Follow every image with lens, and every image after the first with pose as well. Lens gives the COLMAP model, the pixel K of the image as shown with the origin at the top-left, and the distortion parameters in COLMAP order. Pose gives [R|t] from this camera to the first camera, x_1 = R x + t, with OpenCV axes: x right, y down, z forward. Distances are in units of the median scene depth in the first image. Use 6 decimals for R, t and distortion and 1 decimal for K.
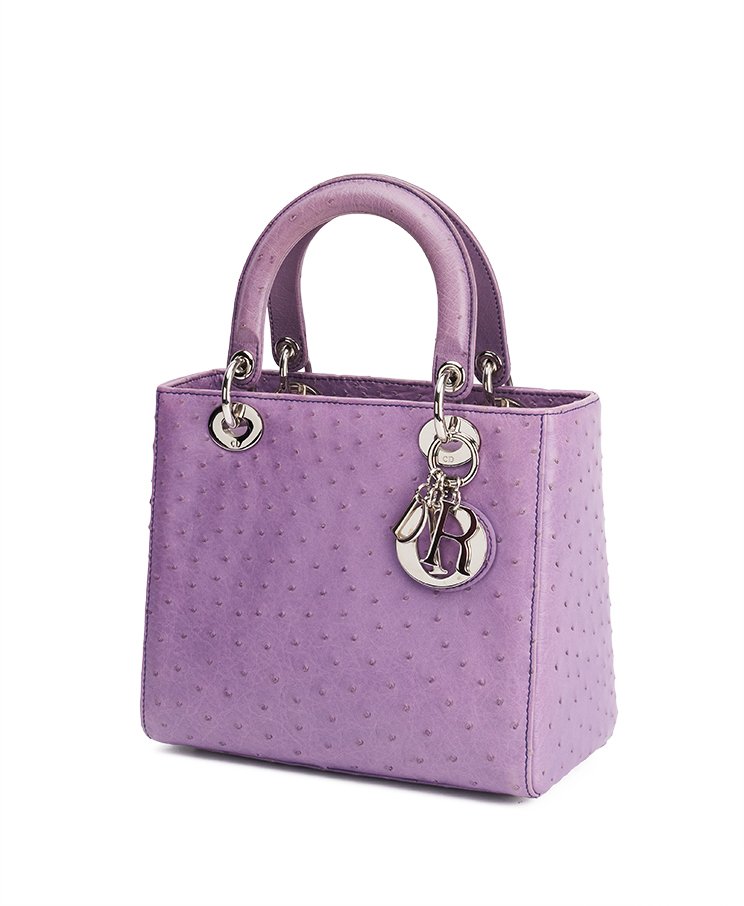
lens RADIAL K [[2071.4, 0, 373.8], [0, 2071.4, 358.9], [0, 0, 1]] dist [-0.141877, -0.232329]
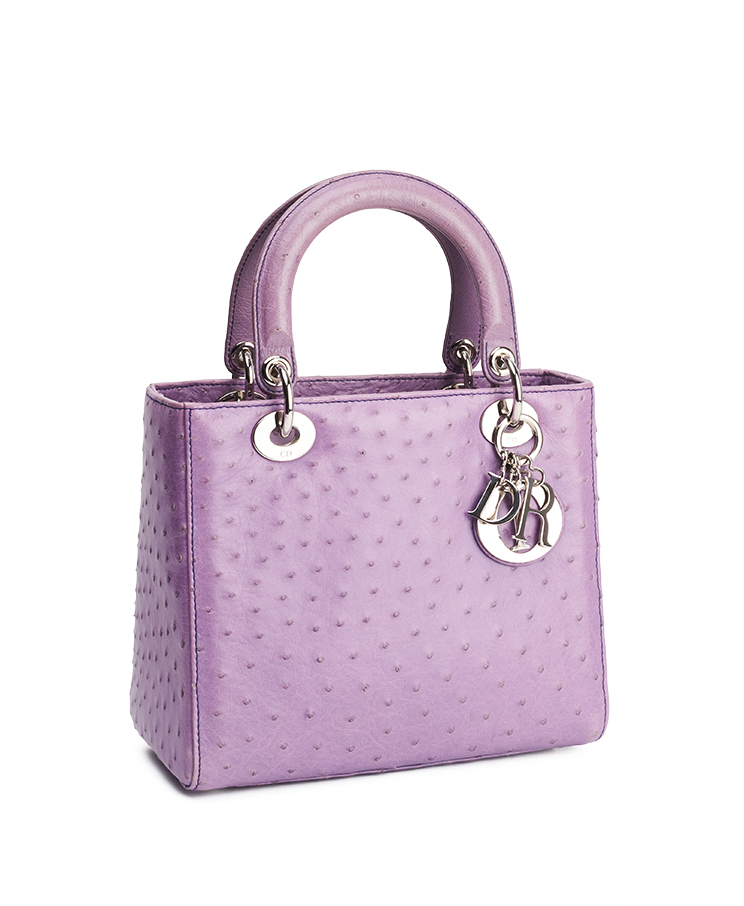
lens RADIAL K [[2071.4, 0, 373.8], [0, 2071.4, 358.9], [0, 0, 1]] dist [-0.141877, -0.232329]
pose [[0.658959, -0.072171, 0.748709, -0.762512], [0.080111, 0.996459, 0.025545, -0.024021], [-0.747901, 0.043147, 0.662407, 0.343303]]
